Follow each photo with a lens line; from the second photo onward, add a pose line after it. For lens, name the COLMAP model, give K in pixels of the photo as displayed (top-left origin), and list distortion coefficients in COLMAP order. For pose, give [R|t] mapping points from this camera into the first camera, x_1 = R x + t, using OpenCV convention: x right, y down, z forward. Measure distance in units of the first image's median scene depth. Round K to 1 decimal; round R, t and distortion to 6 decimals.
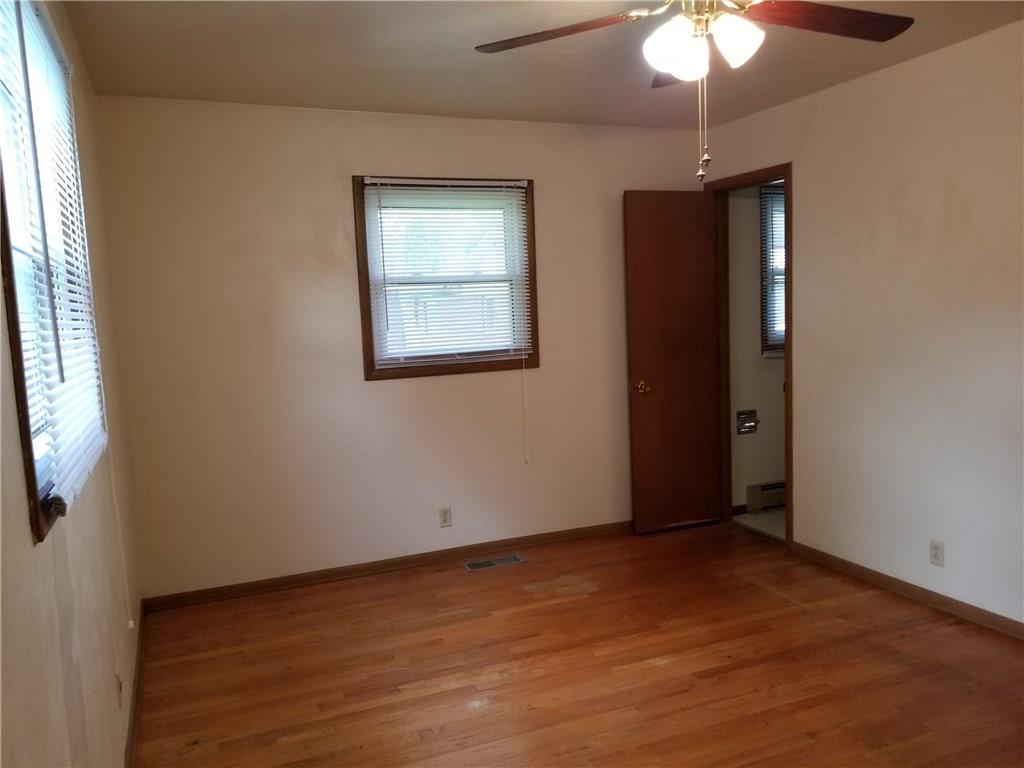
lens RADIAL K [[799.8, 0, 519.8], [0, 799.8, 392.3], [0, 0, 1]] dist [0.117230, -0.215249]
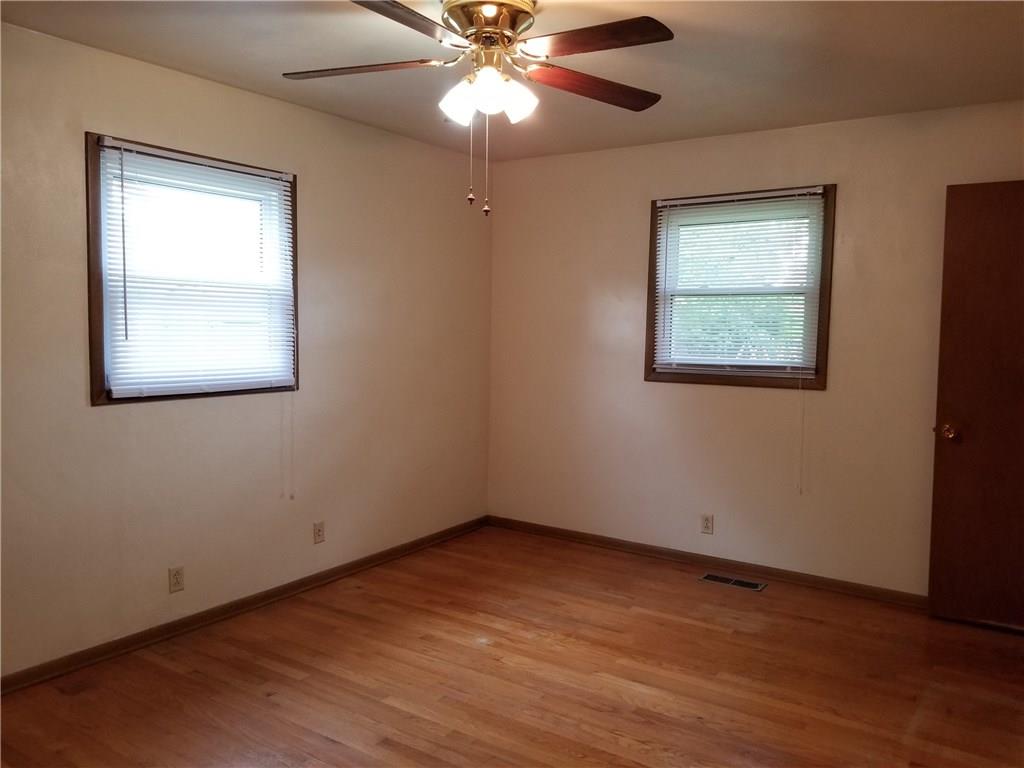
lens RADIAL K [[799.1, 0, 522.1], [0, 799.1, 376.3], [0, 0, 1]] dist [0.082526, -0.135867]
pose [[0.549597, 0.103856, -0.828950, 0.654835], [-0.126480, 0.991149, 0.040320, -0.044944], [0.825800, 0.082686, 0.557868, 0.238784]]
